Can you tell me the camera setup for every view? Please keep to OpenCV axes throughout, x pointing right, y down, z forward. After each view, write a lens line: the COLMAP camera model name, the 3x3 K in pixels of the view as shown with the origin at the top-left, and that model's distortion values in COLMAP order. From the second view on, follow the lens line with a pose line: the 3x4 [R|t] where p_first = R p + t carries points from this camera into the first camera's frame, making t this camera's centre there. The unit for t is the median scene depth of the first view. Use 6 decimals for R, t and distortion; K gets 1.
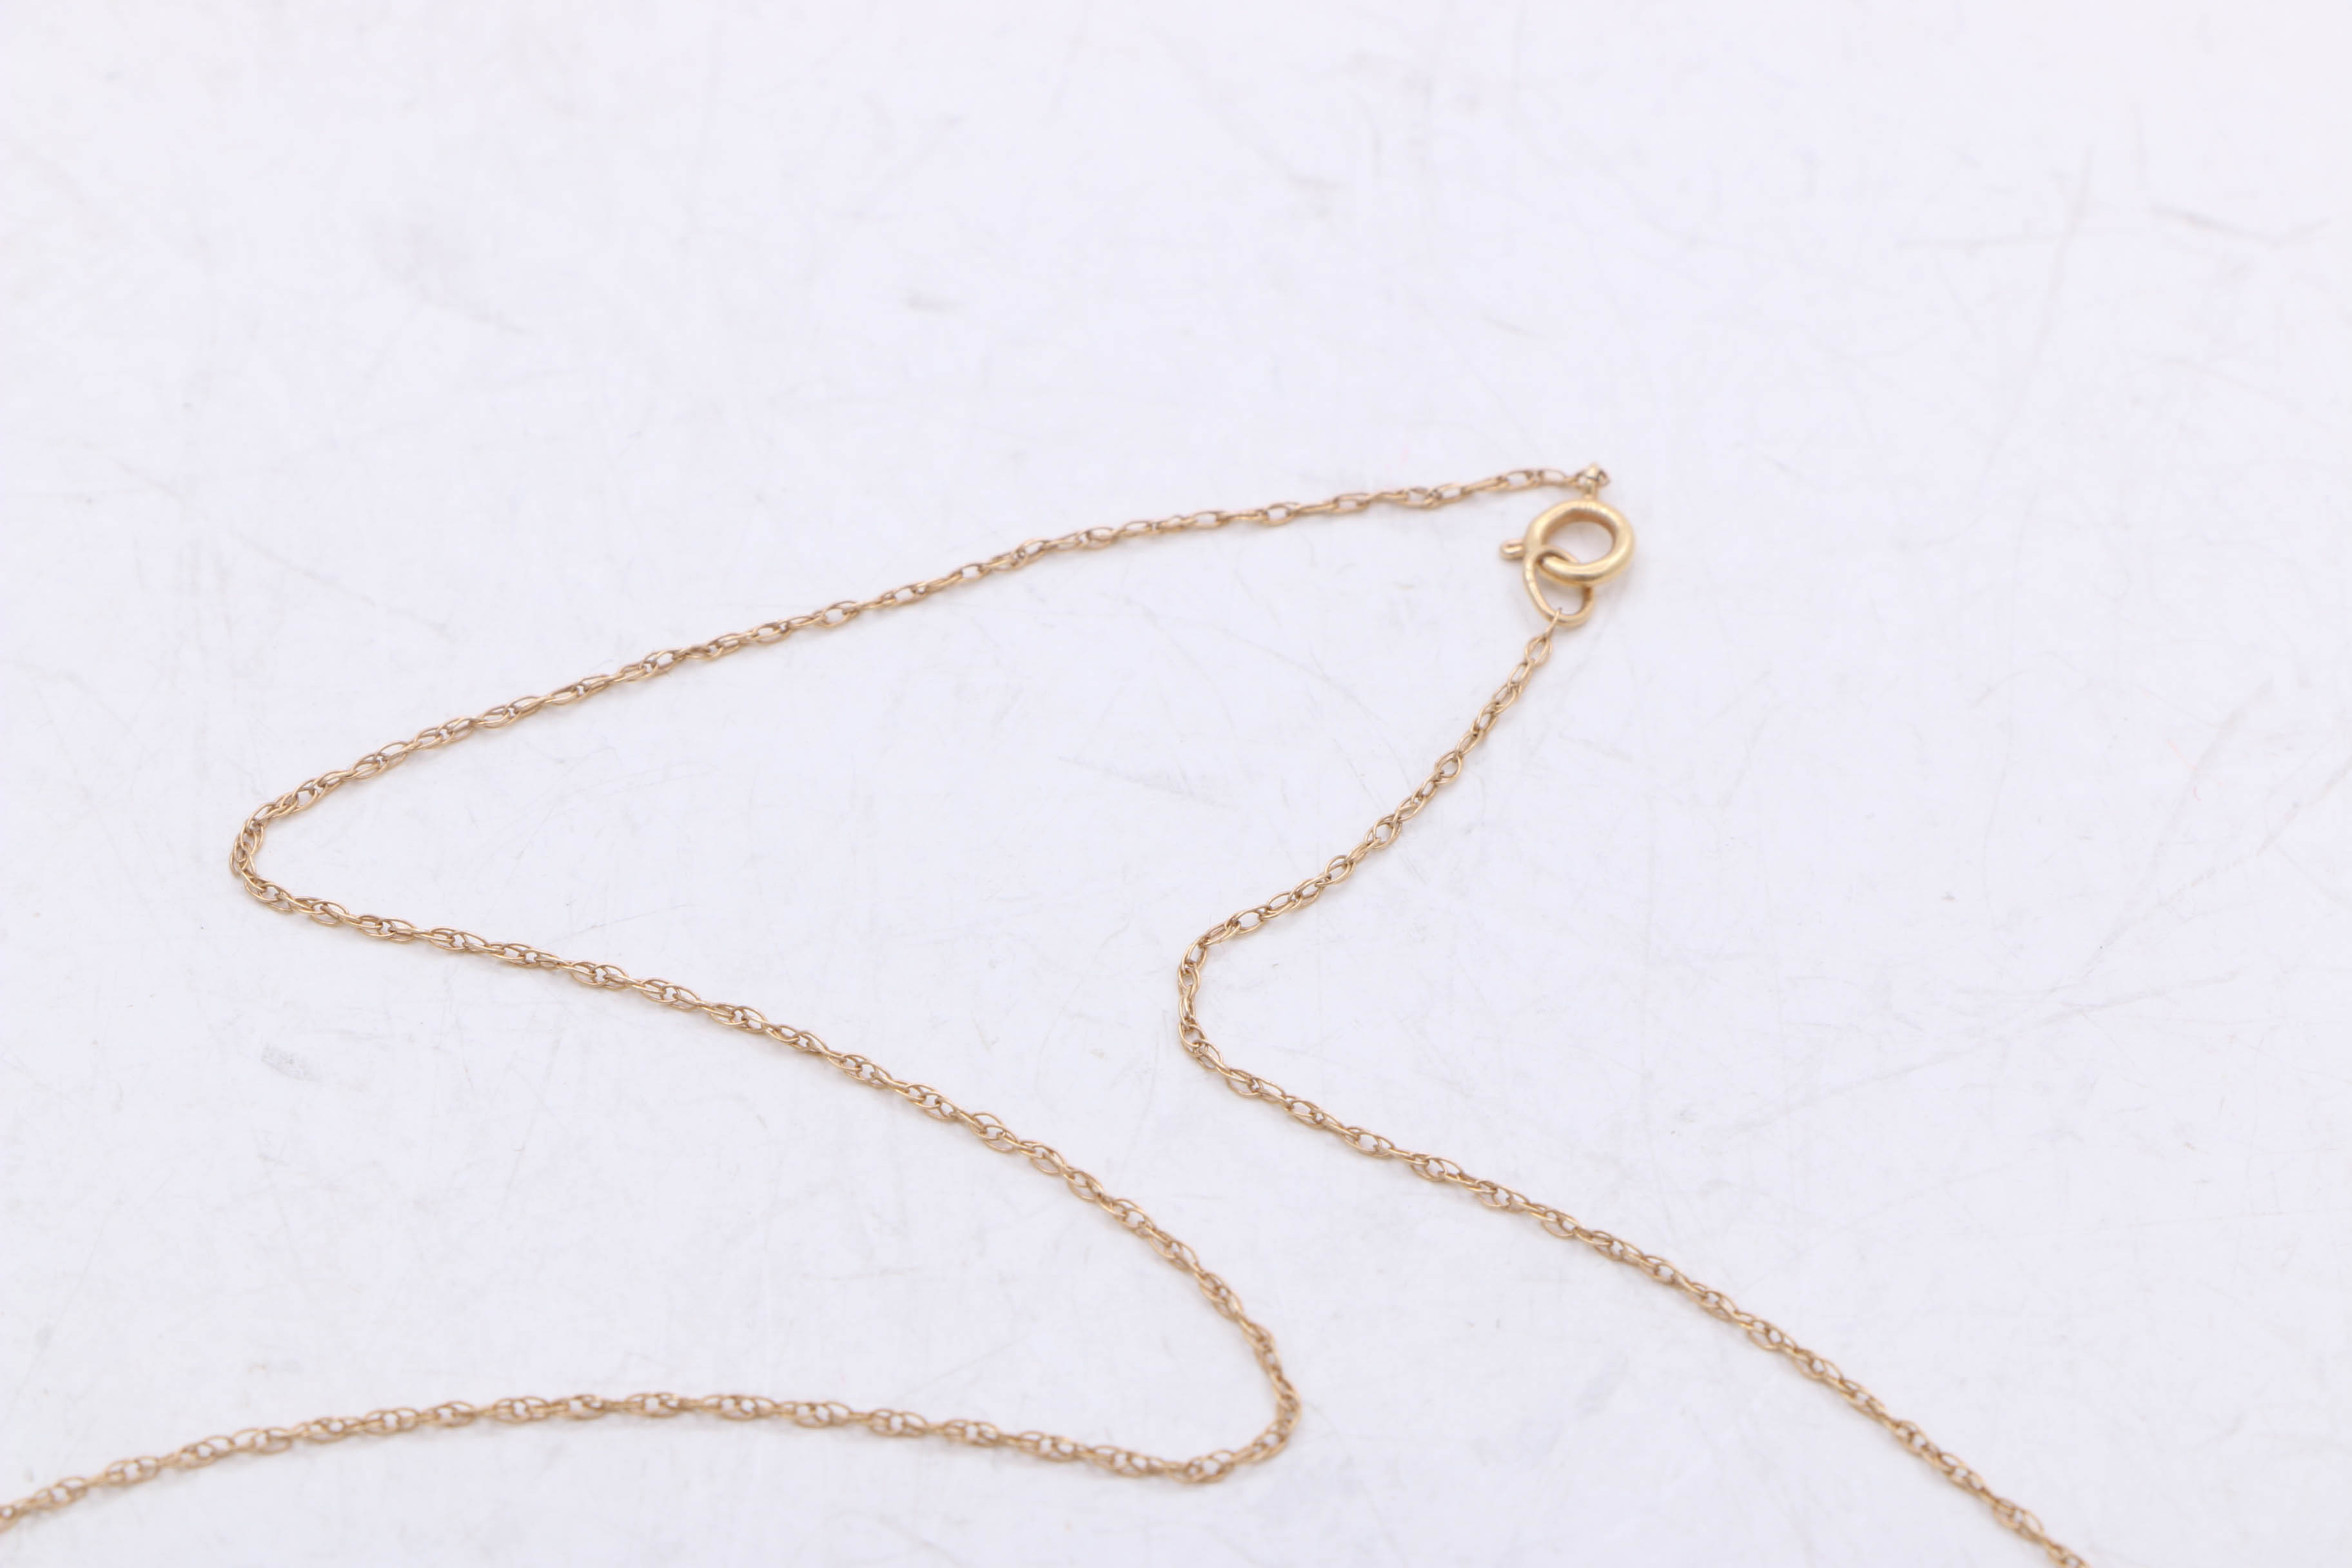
lens RADIAL K [[14801.8, 0, 1175.2], [0, 14801.8, 783.8], [0, 0, 1]] dist [-0.029769, 0.000000]
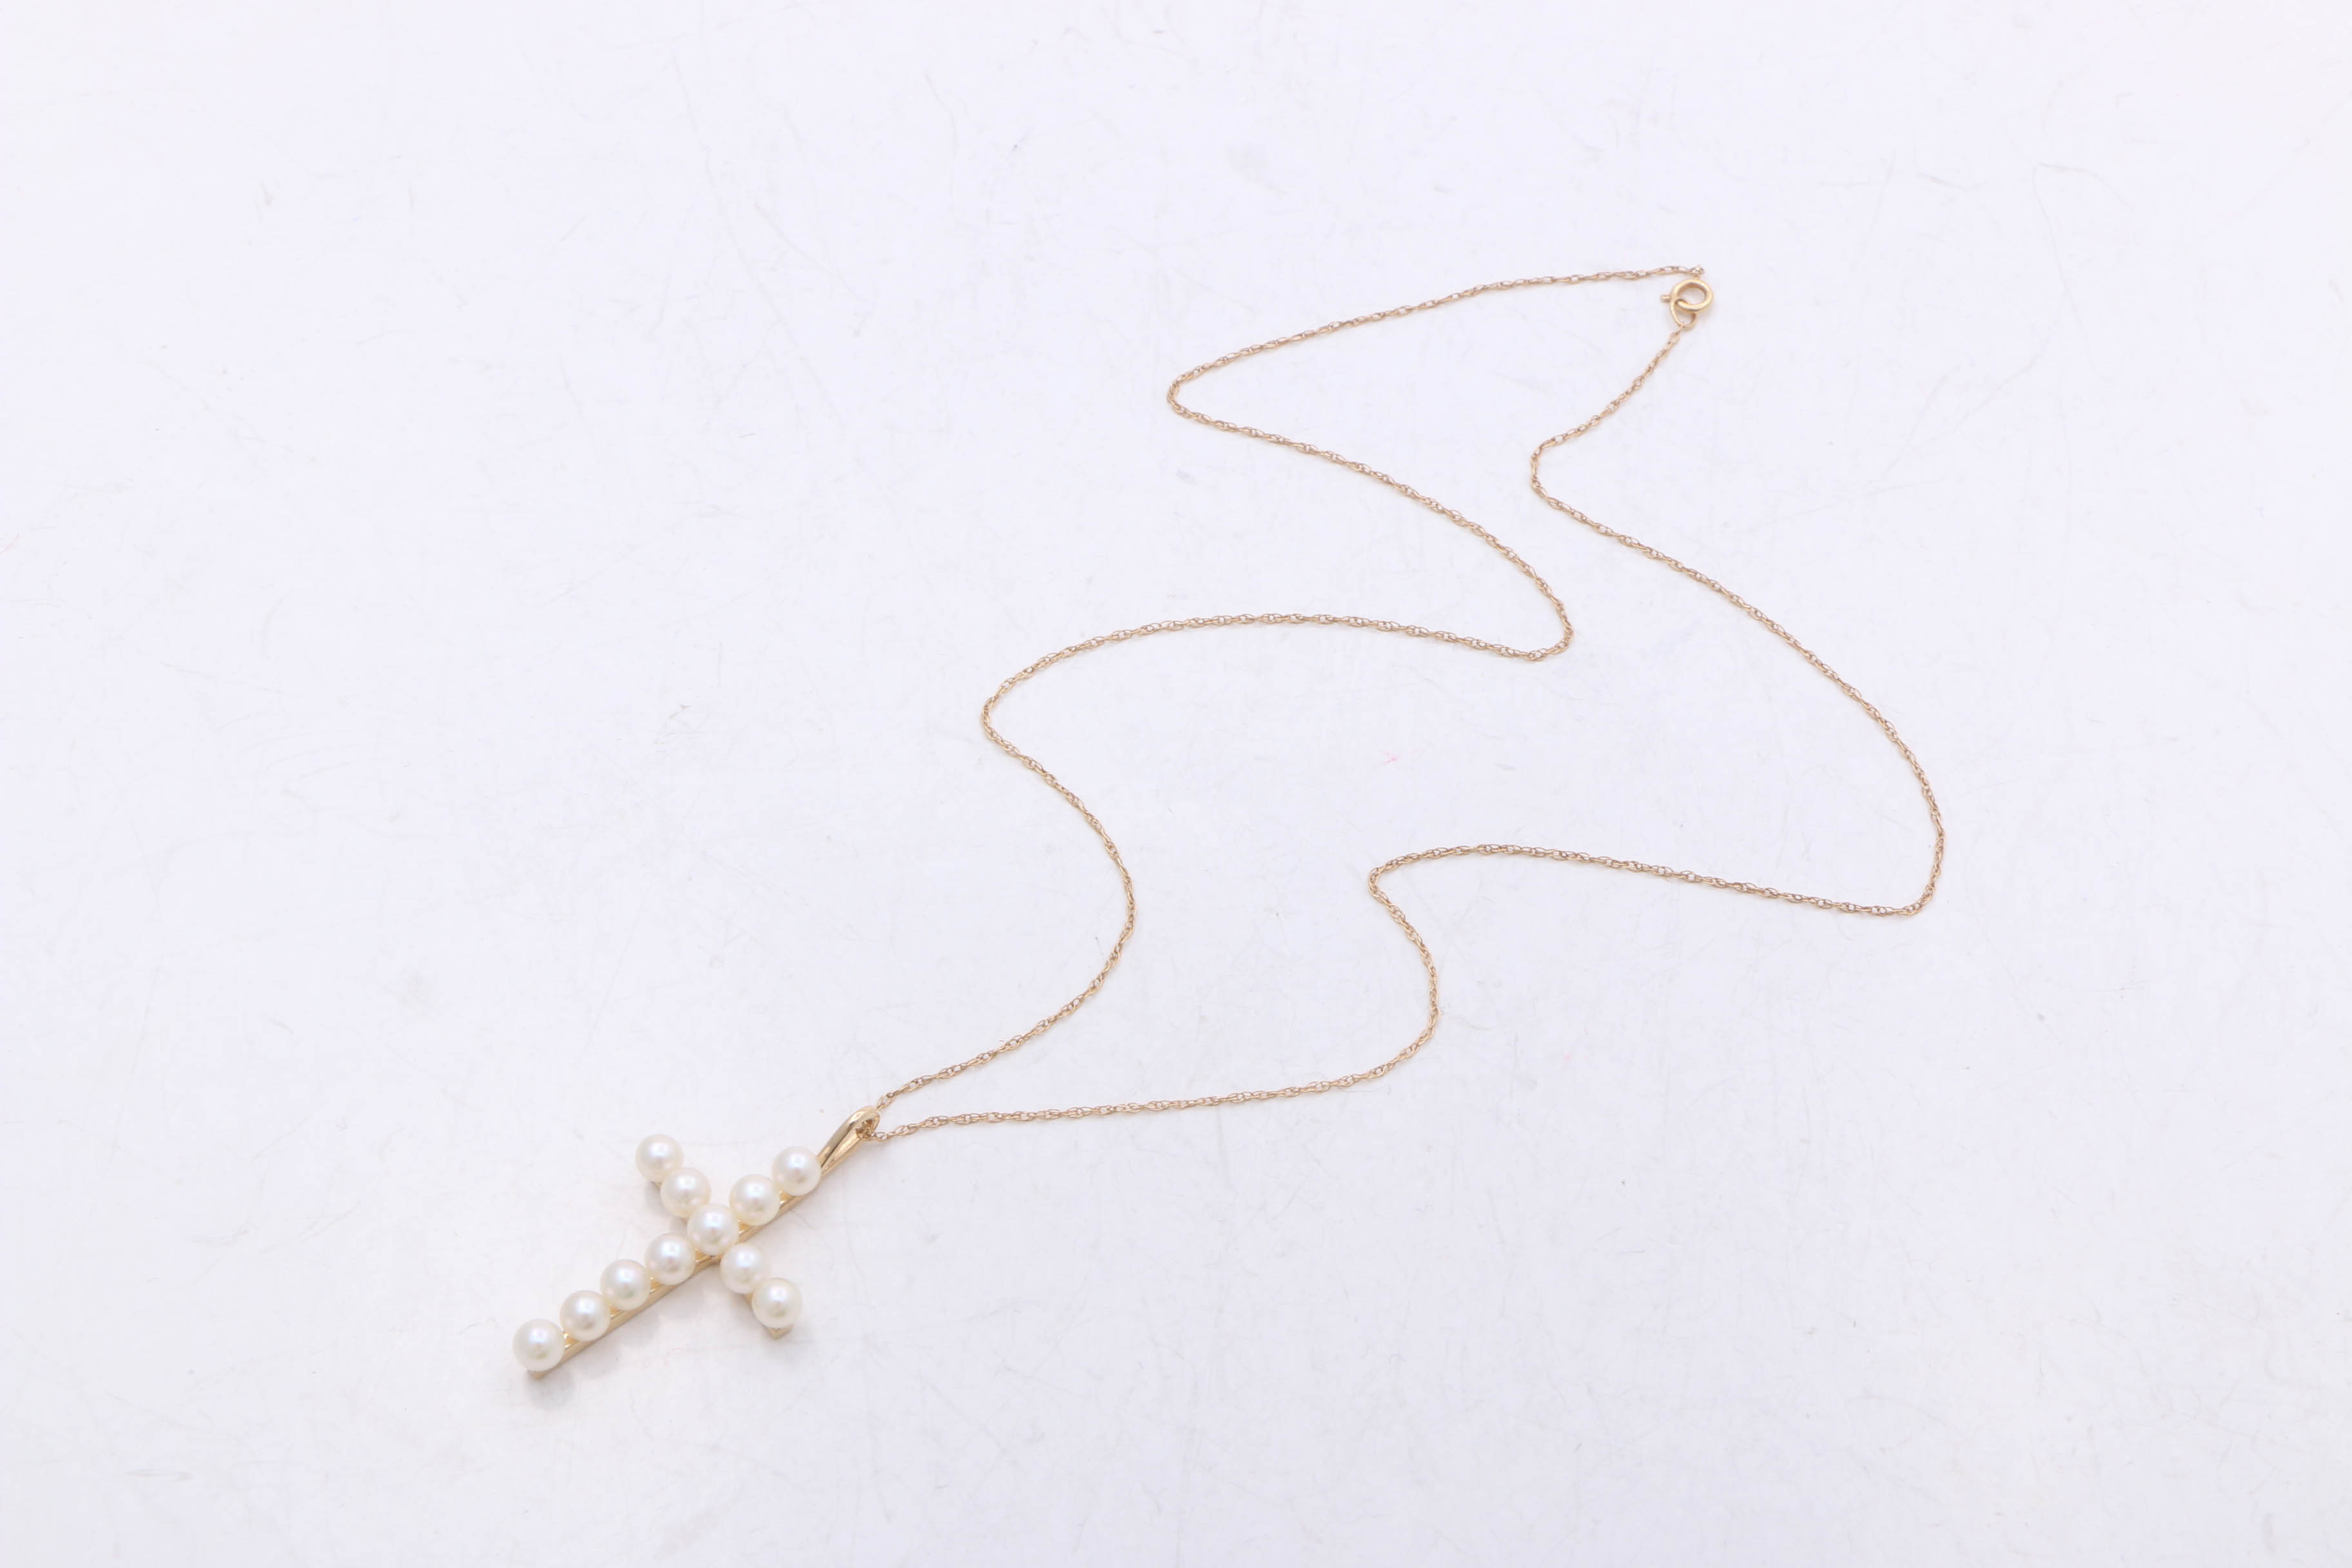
lens RADIAL K [[4524.6, 0, 1181.0], [0, 4524.6, 783.3], [0, 0, 1]] dist [-0.032420, 0.000000]
pose [[0.998143, 0.048230, -0.037199, -0.028675], [-0.043310, 0.991423, 0.123306, -0.025753], [0.042827, -0.121466, 0.991671, 0.204526]]
